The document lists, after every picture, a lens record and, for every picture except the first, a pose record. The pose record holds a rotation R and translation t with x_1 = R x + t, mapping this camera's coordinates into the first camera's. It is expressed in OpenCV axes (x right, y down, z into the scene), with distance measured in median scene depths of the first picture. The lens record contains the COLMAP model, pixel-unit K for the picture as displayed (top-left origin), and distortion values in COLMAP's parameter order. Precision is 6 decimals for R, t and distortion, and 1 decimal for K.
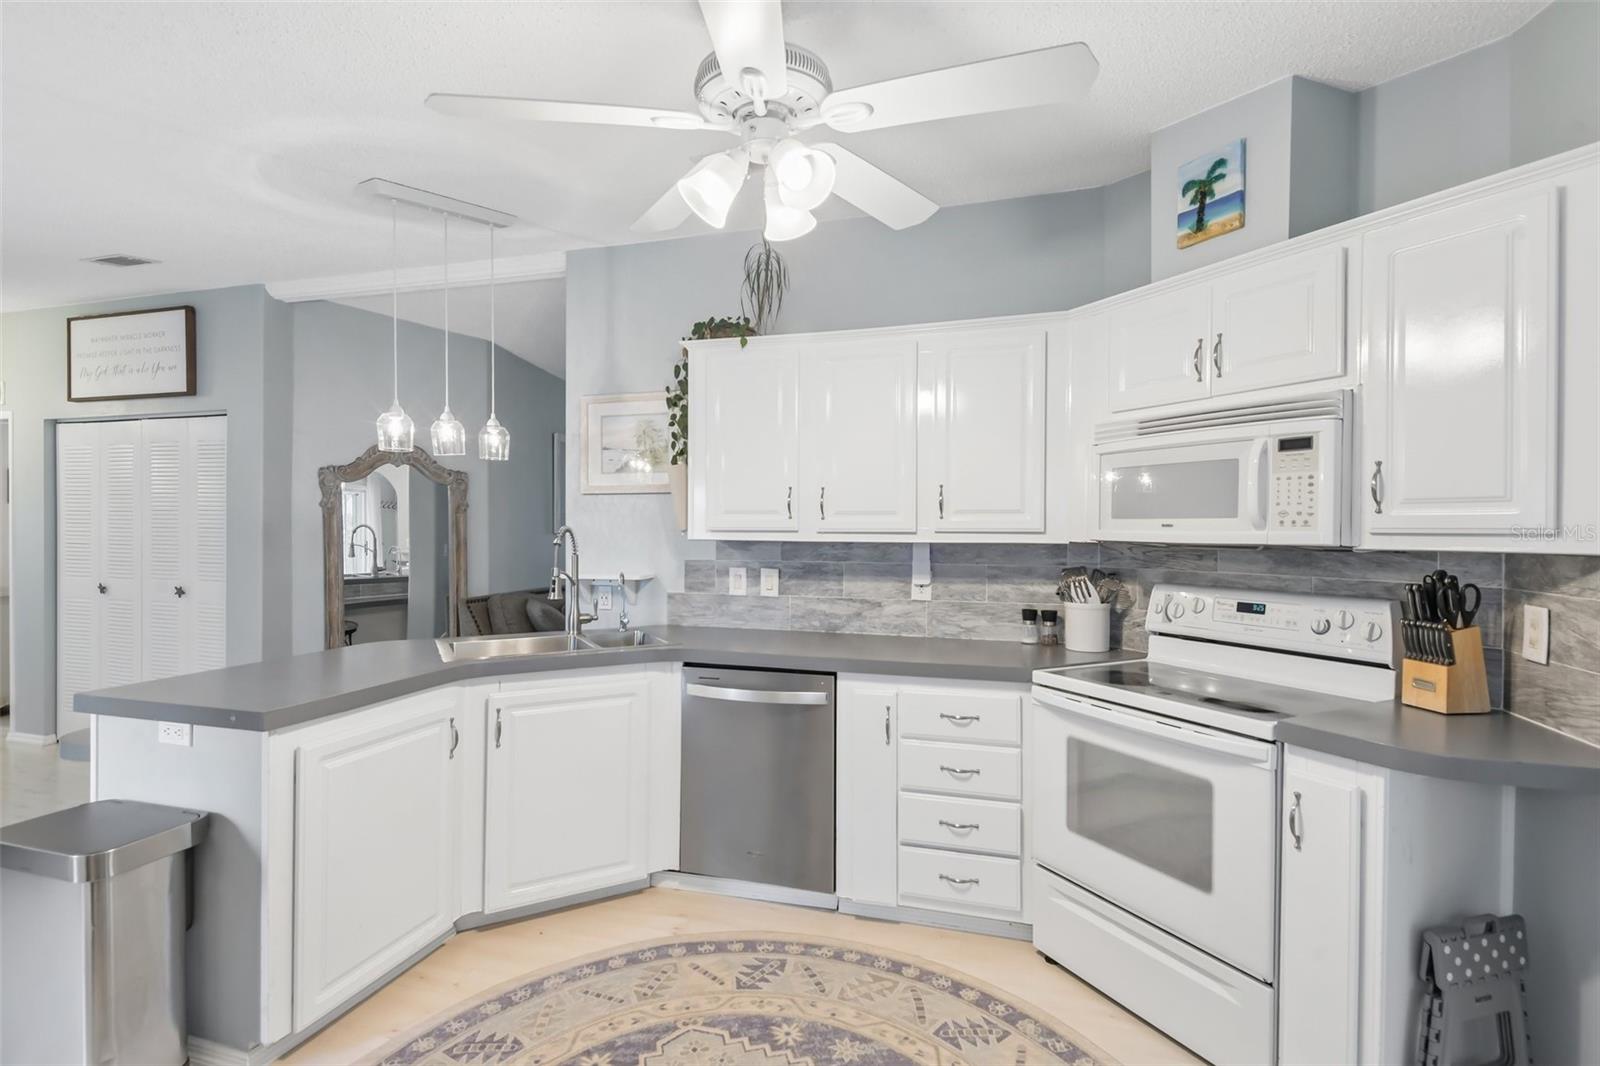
lens RADIAL K [[749.2, 0, 804.3], [0, 749.2, 537.0], [0, 0, 1]] dist [0.026550, -0.020553]
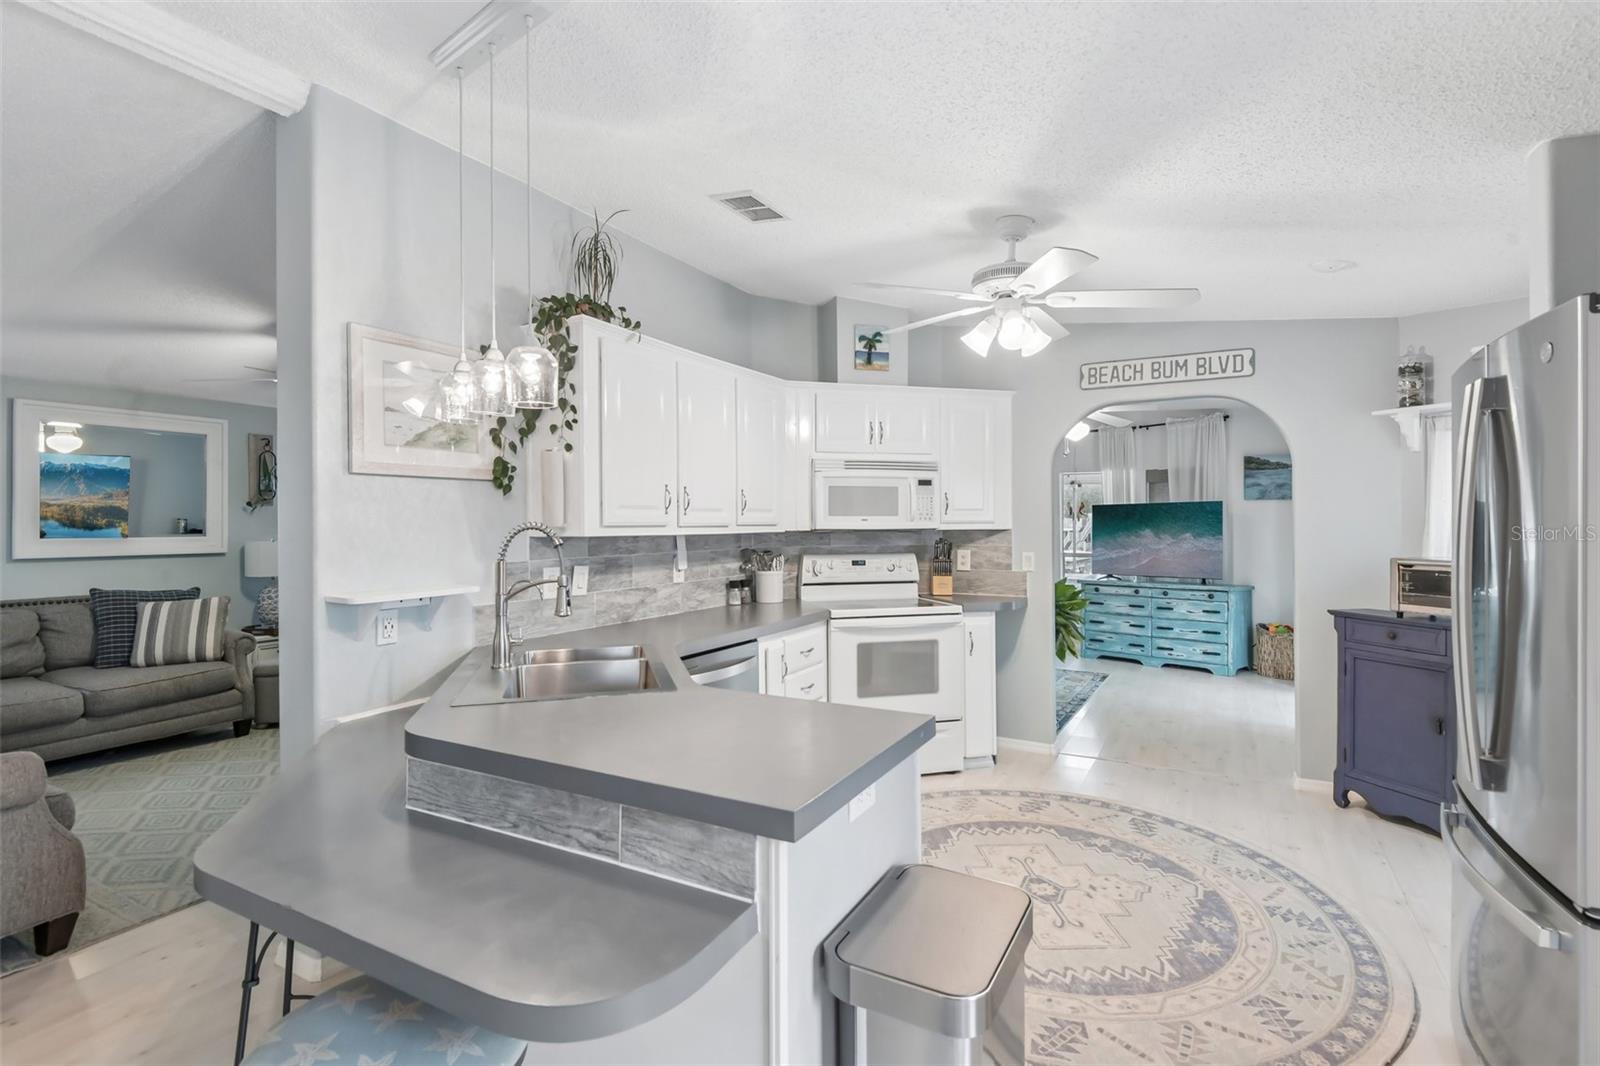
lens RADIAL K [[749.2, 0, 794.1], [0, 749.2, 522.9], [0, 0, 1]] dist [0.026550, -0.020553]
pose [[0.225087, -0.004670, 0.974328, -1.199415], [0.017453, 0.999847, 0.000761, -0.011064], [-0.974182, 0.016833, 0.225134, 0.677328]]
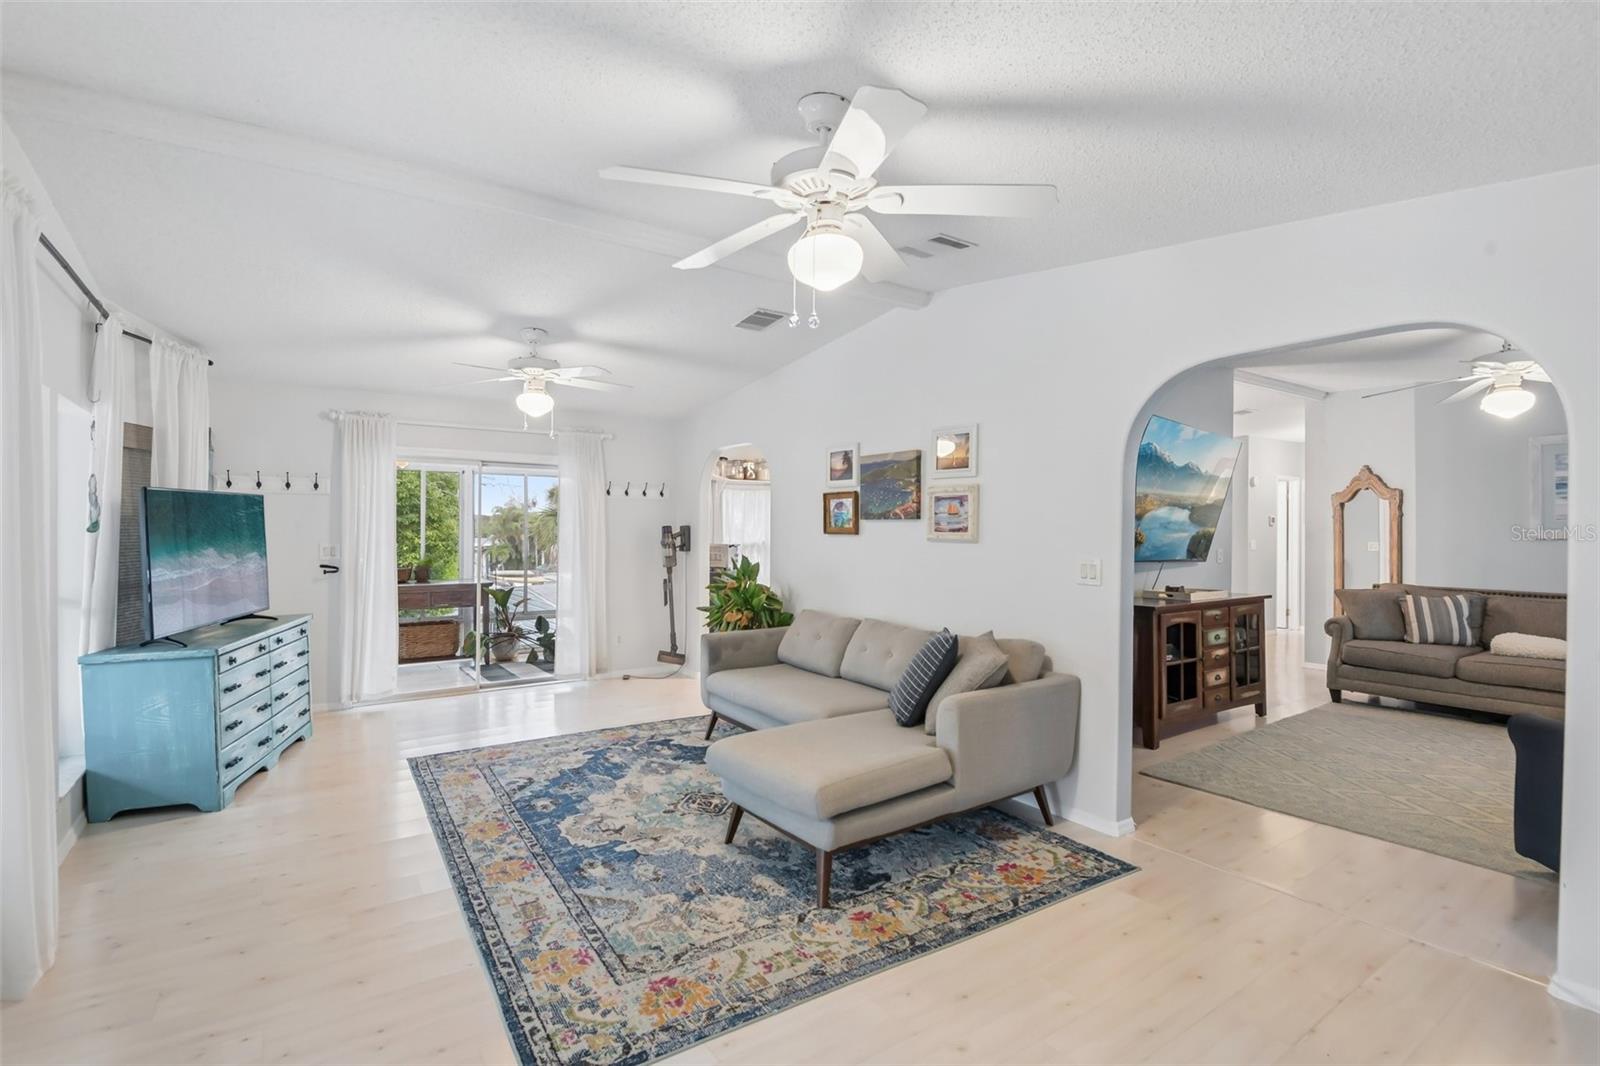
lens RADIAL K [[749.2, 0, 797.7], [0, 749.2, 530.7], [0, 0, 1]] dist [0.026550, -0.020553]
pose [[-0.639415, -0.004668, -0.768847, 2.328214], [-0.017289, 0.999816, 0.008309, -0.014583], [0.768667, 0.018606, -0.639378, 1.980883]]
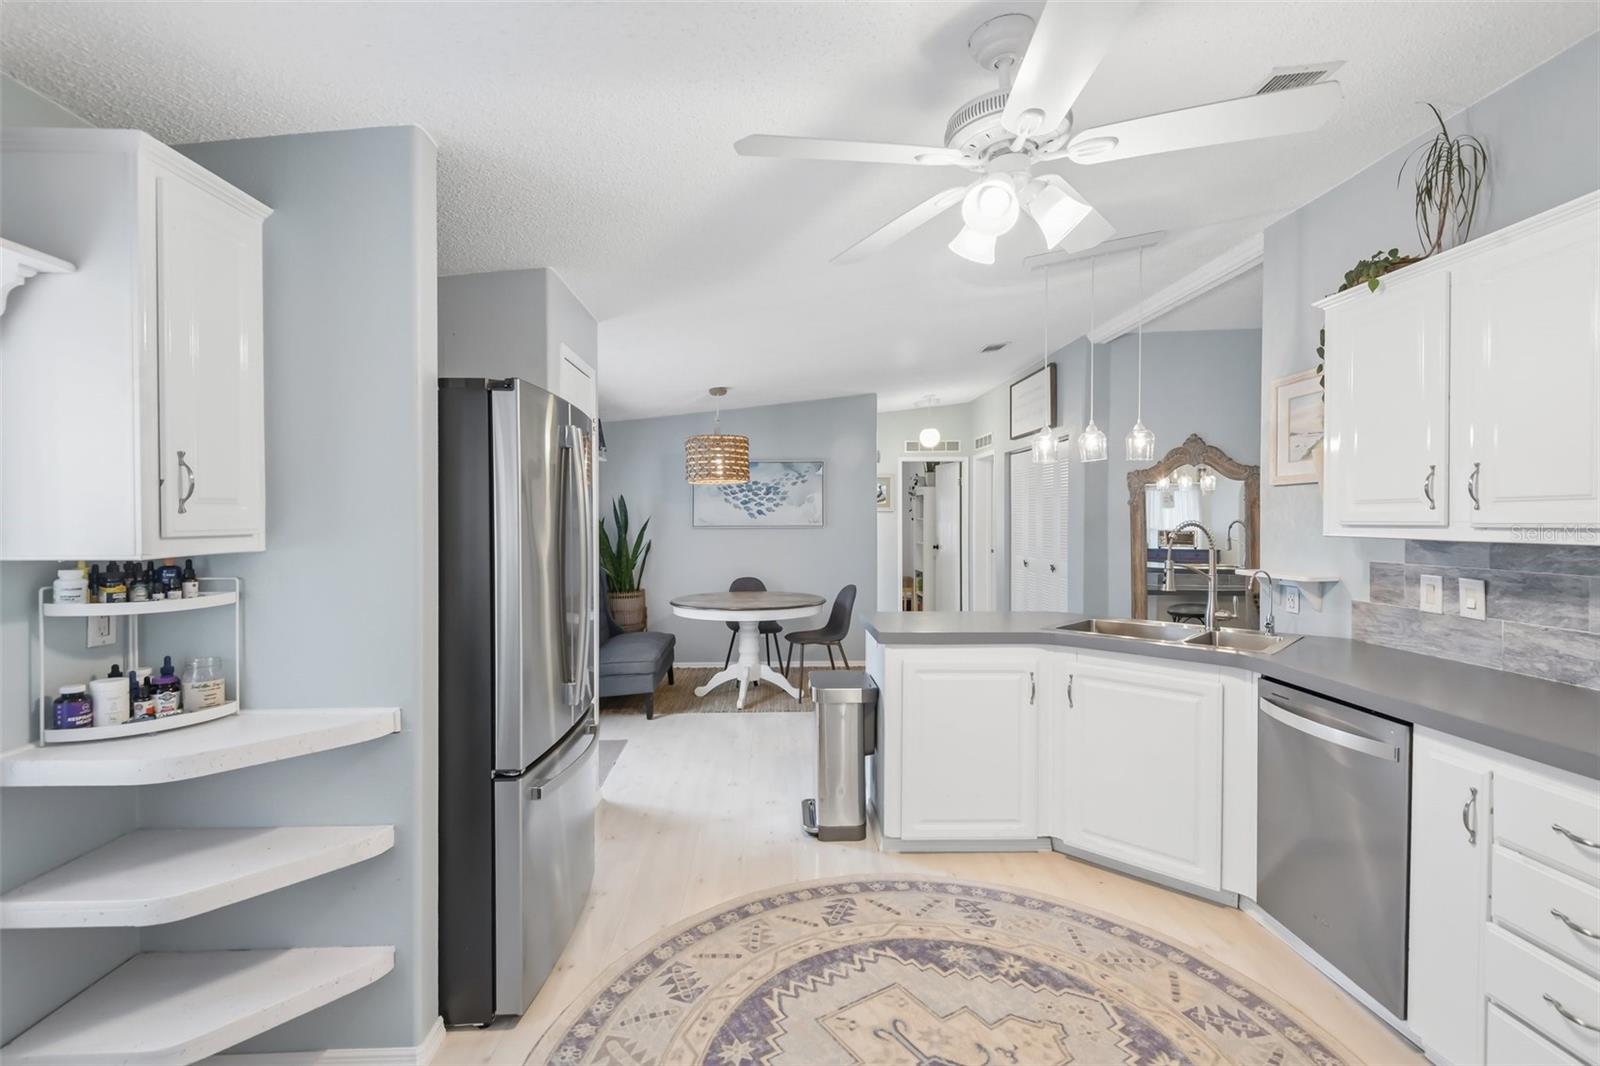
lens RADIAL K [[749.2, 0, 791.2], [0, 749.2, 523.0], [0, 0, 1]] dist [0.026550, -0.020553]
pose [[0.315531, 0.000248, -0.948915, 0.564822], [-0.013577, 0.999899, -0.004254, 0.000787], [0.948818, 0.014225, 0.315503, 0.203491]]
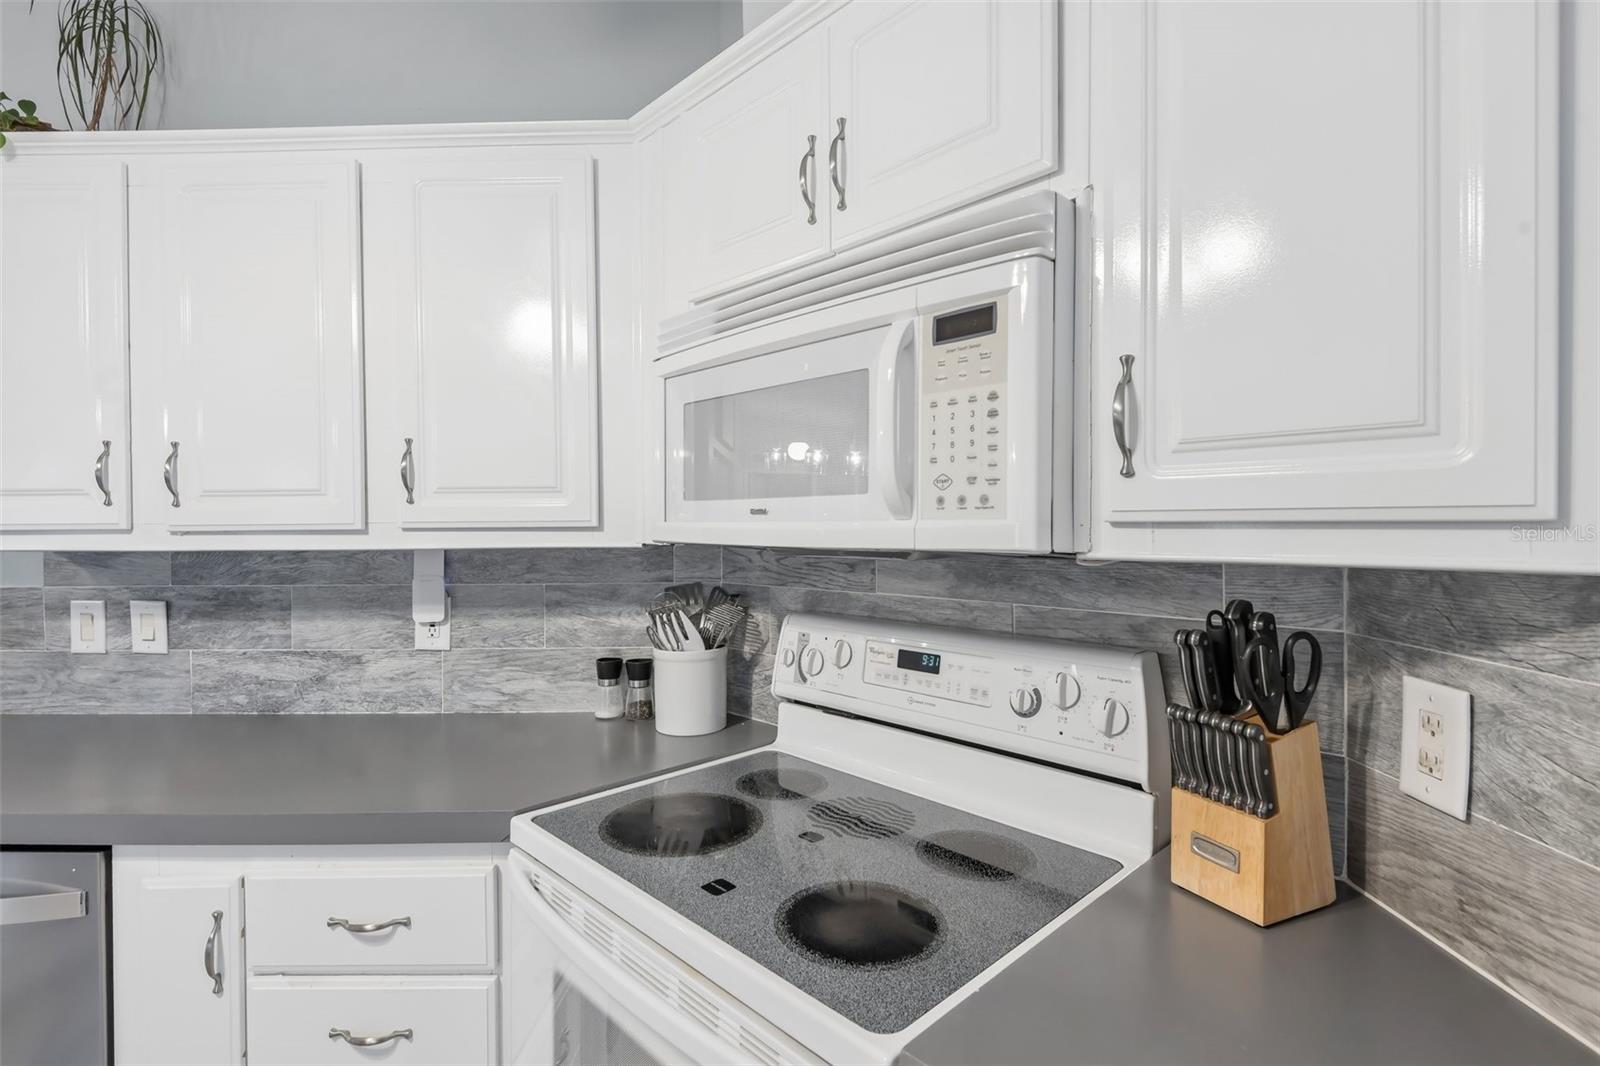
lens RADIAL K [[749.2, 0, 802.6], [0, 749.2, 537.7], [0, 0, 1]] dist [0.026550, -0.020553]
pose [[0.961809, -0.015676, 0.273272, 0.335690], [0.013561, 0.999862, 0.009628, -0.002446], [-0.273385, -0.005555, 0.961889, 0.461564]]
